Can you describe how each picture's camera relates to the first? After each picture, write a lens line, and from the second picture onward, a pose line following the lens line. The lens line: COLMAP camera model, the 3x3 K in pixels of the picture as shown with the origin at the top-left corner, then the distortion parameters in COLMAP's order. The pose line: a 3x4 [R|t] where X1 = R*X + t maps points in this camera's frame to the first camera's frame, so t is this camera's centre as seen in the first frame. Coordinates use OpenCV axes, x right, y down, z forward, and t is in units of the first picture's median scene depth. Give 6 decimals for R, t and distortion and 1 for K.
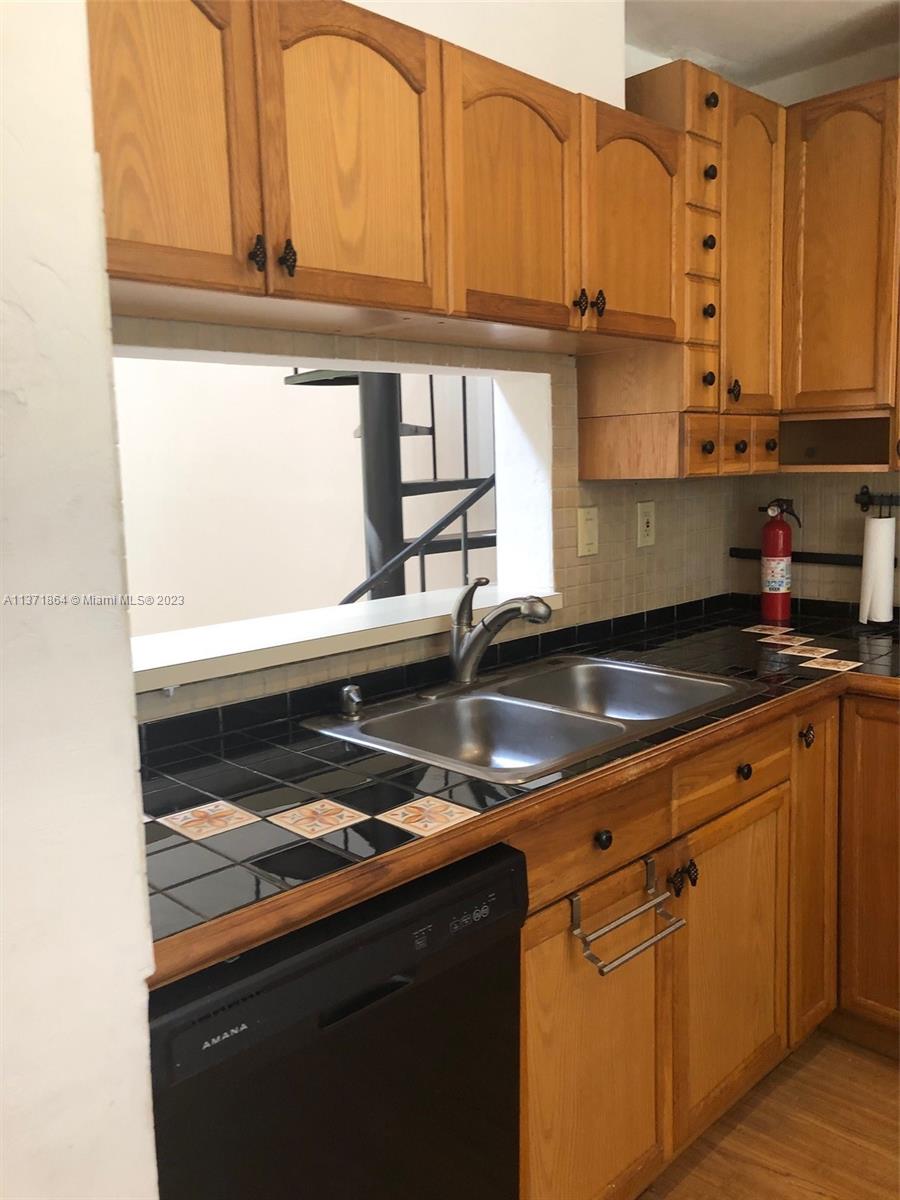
lens RADIAL K [[989.6, 0, 445.4], [0, 989.6, 596.4], [0, 0, 1]] dist [0.002434, 0.005678]
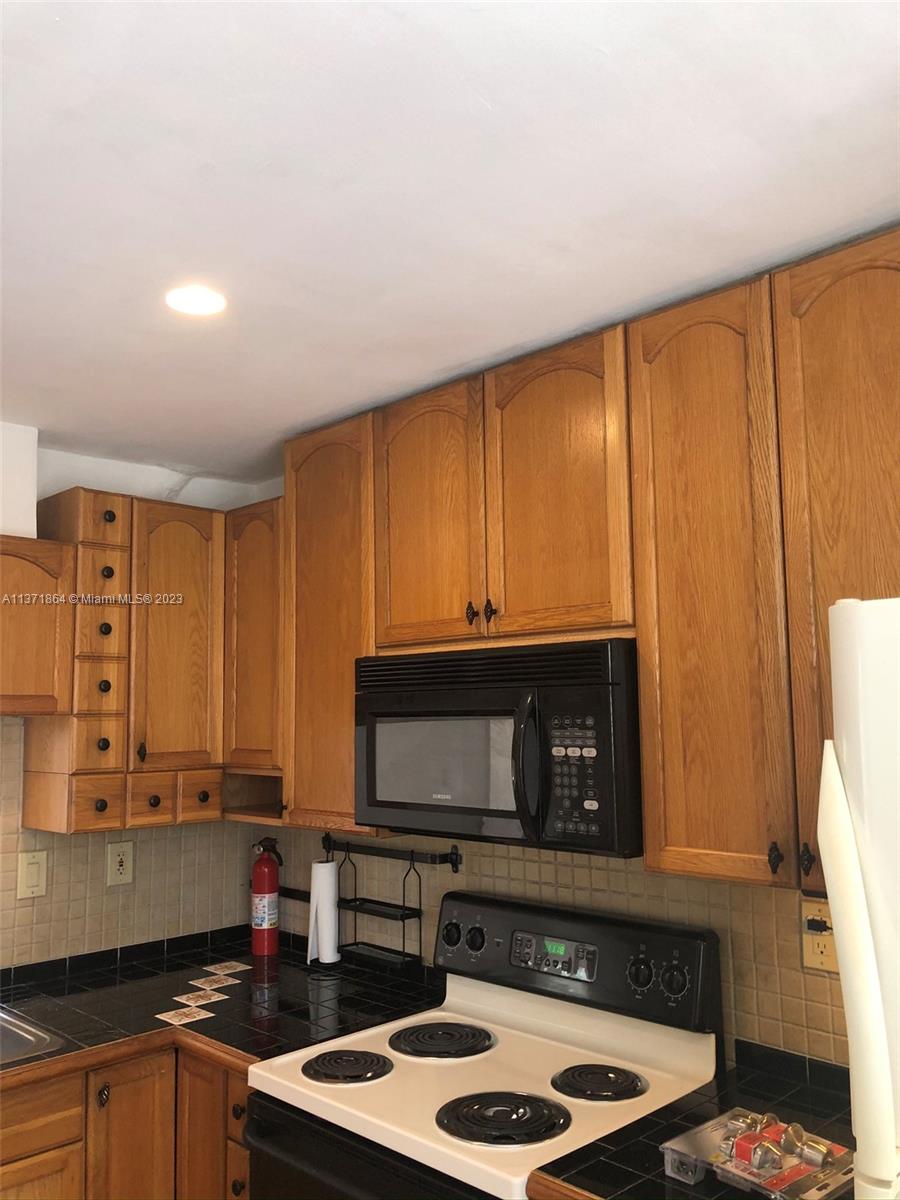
lens RADIAL K [[989.6, 0, 454.3], [0, 989.6, 609.0], [0, 0, 1]] dist [0.002434, 0.005678]
pose [[0.999534, 0.018793, 0.024050, 0.589045], [-0.012294, 0.969109, -0.246326, -0.088046], [-0.027936, 0.245915, 0.968889, -0.136915]]
